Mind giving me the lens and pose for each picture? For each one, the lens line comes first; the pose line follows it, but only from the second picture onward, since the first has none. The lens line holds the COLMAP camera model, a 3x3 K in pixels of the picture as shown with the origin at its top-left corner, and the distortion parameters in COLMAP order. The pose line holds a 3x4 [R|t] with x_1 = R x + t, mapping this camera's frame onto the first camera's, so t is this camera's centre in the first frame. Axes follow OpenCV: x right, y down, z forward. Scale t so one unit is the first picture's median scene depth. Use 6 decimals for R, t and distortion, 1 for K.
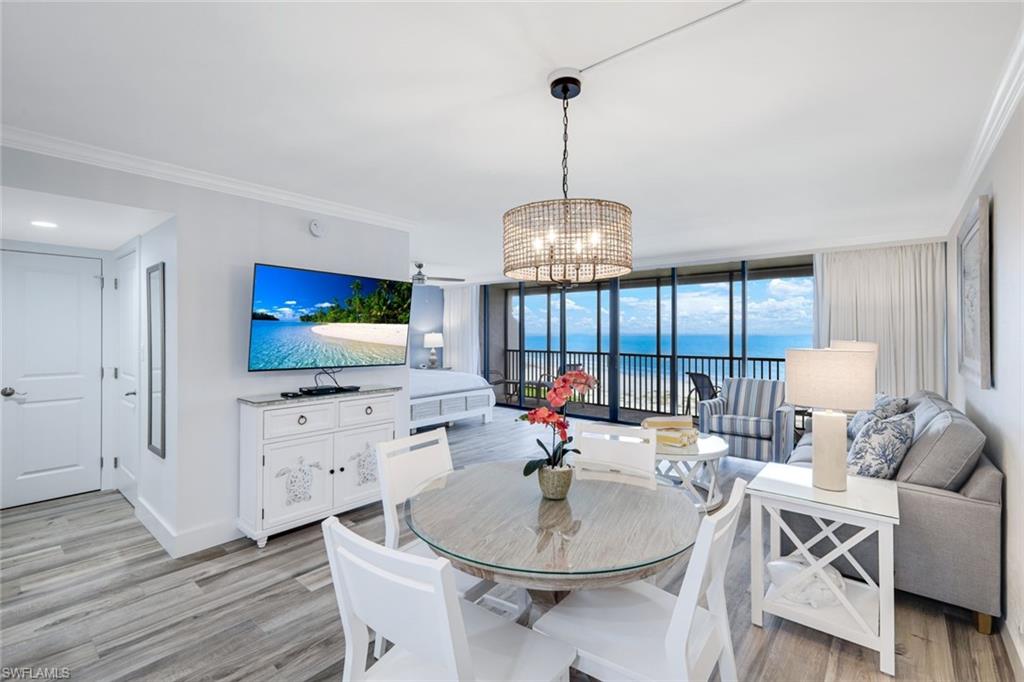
lens RADIAL K [[456.5, 0, 488.4], [0, 456.5, 329.8], [0, 0, 1]] dist [0.000325, -0.000499]
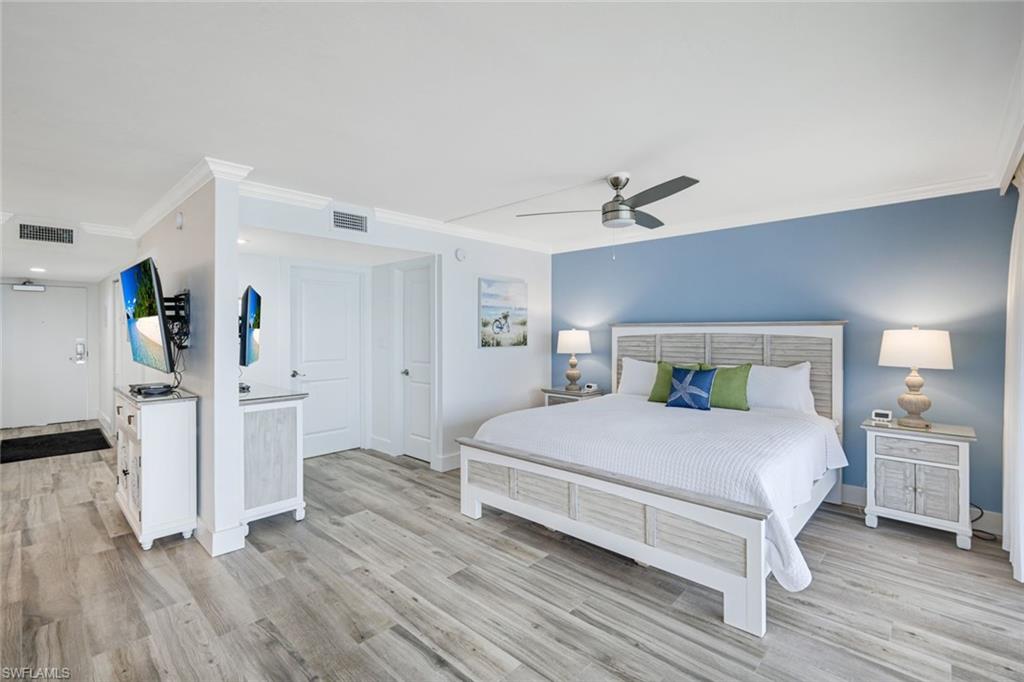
lens RADIAL K [[454.2, 0, 526.2], [0, 454.2, 334.1], [0, 0, 1]] dist [0.009504, -0.000074]
pose [[0.002778, 0.005002, -0.999984, 0.310906], [0.005701, 0.999971, 0.005018, 0.010621], [0.999980, -0.005715, 0.002750, 0.915801]]
